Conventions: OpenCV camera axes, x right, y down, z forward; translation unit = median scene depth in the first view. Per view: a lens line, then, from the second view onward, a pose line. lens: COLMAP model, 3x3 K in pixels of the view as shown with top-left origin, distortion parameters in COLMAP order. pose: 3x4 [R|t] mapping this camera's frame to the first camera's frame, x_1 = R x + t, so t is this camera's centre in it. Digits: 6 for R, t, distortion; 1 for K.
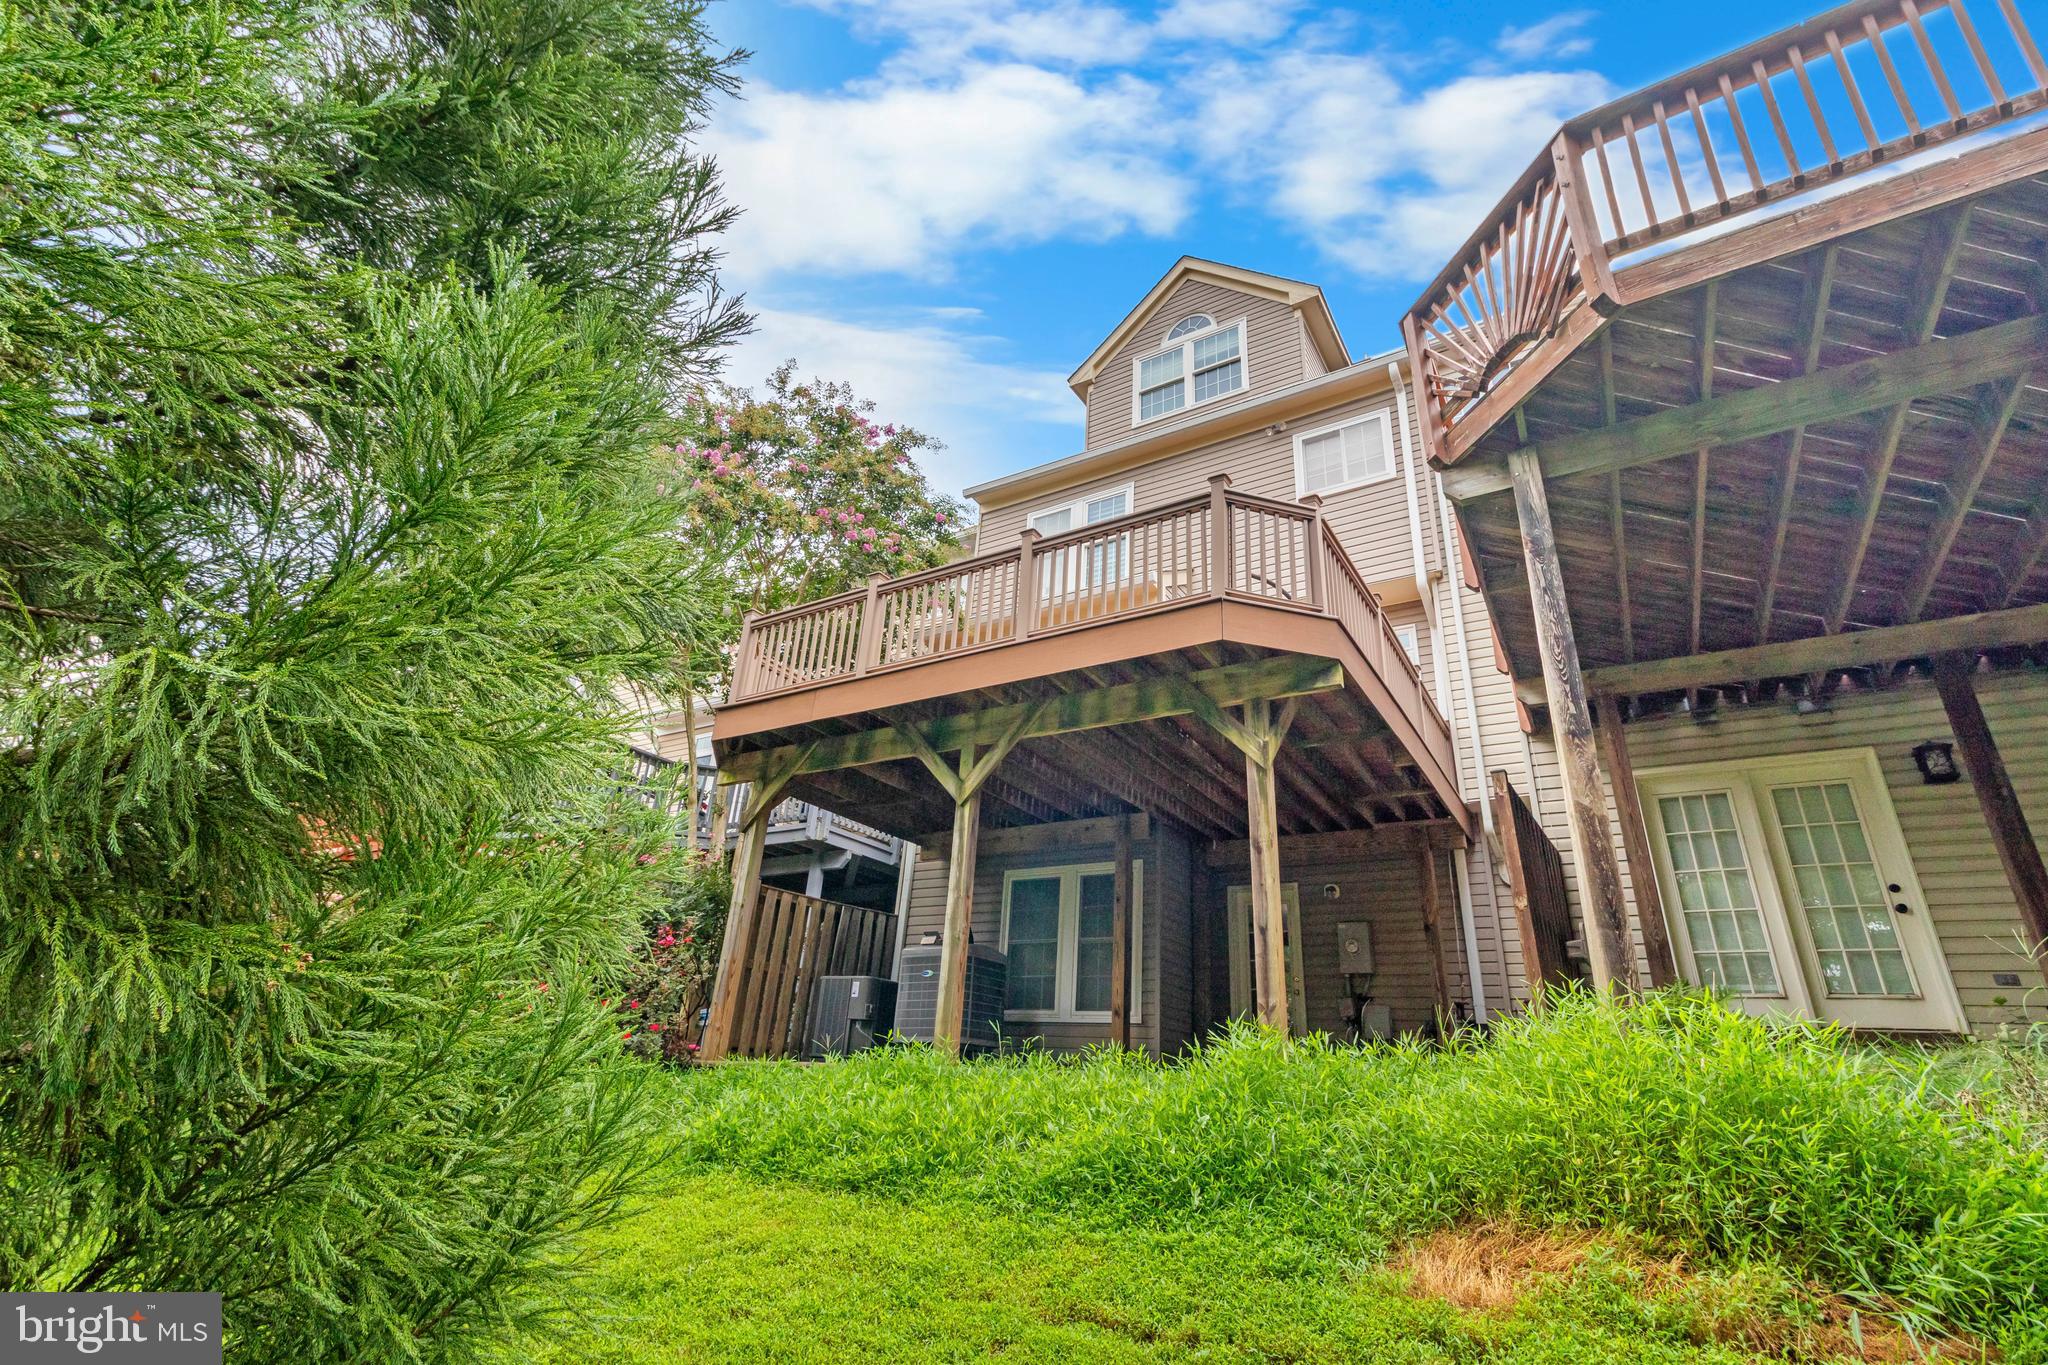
lens RADIAL K [[959.0, 0, 1026.5], [0, 959.0, 679.0], [0, 0, 1]] dist [0.000790, -0.001242]
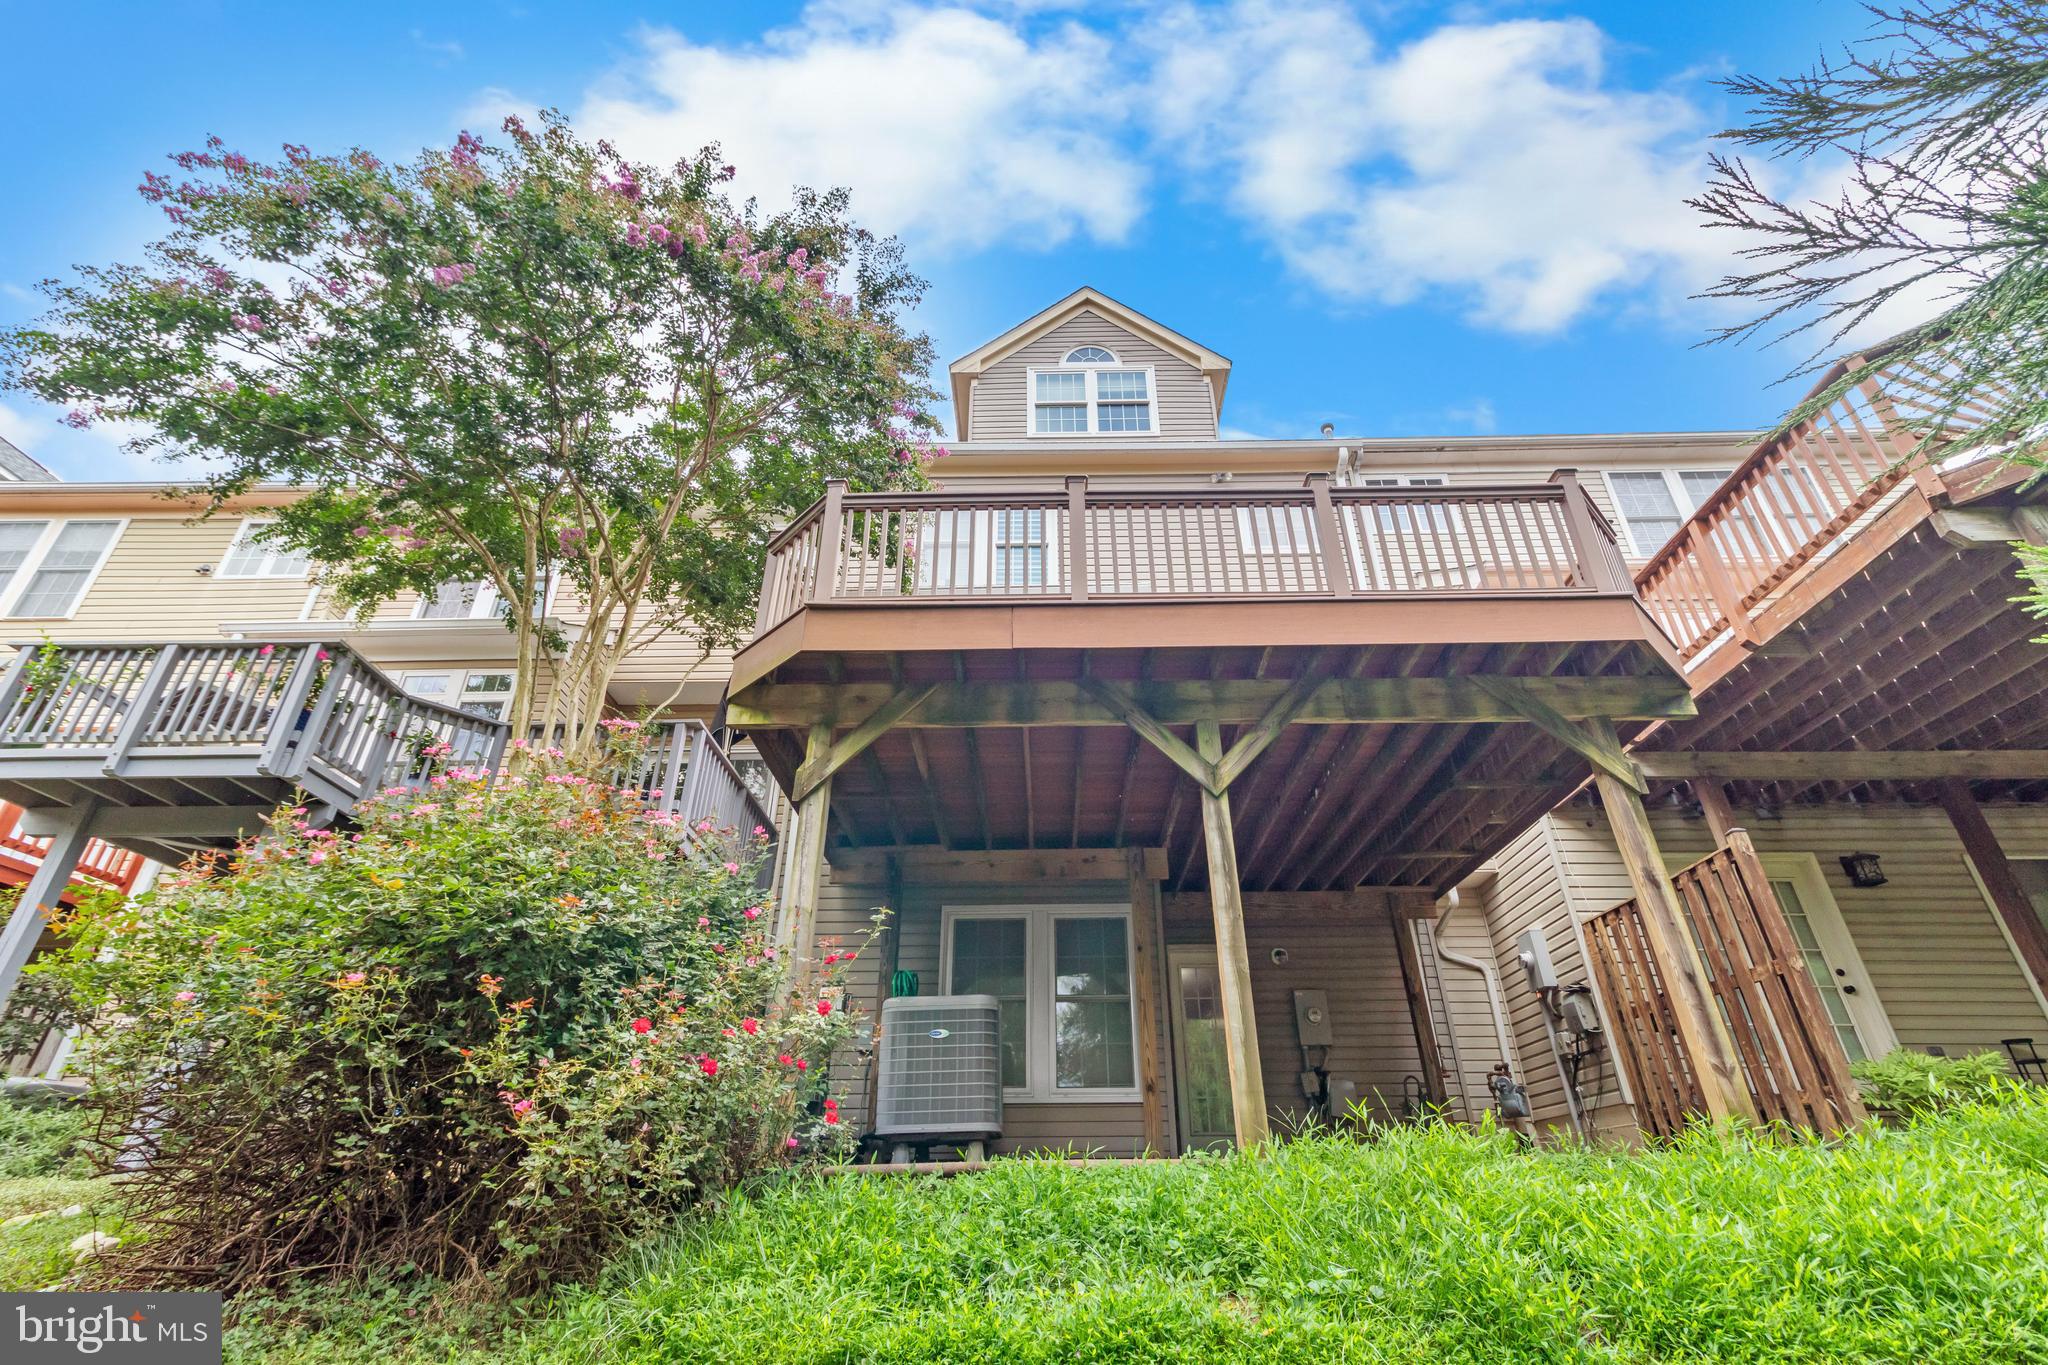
lens RADIAL K [[959.0, 0, 1025.2], [0, 959.0, 673.3], [0, 0, 1]] dist [0.000790, -0.001242]
pose [[0.855142, 0.200498, 0.478051, -0.411836], [-0.157398, 0.979064, -0.129071, 0.113680], [-0.493921, 0.035130, 0.868797, 0.305935]]
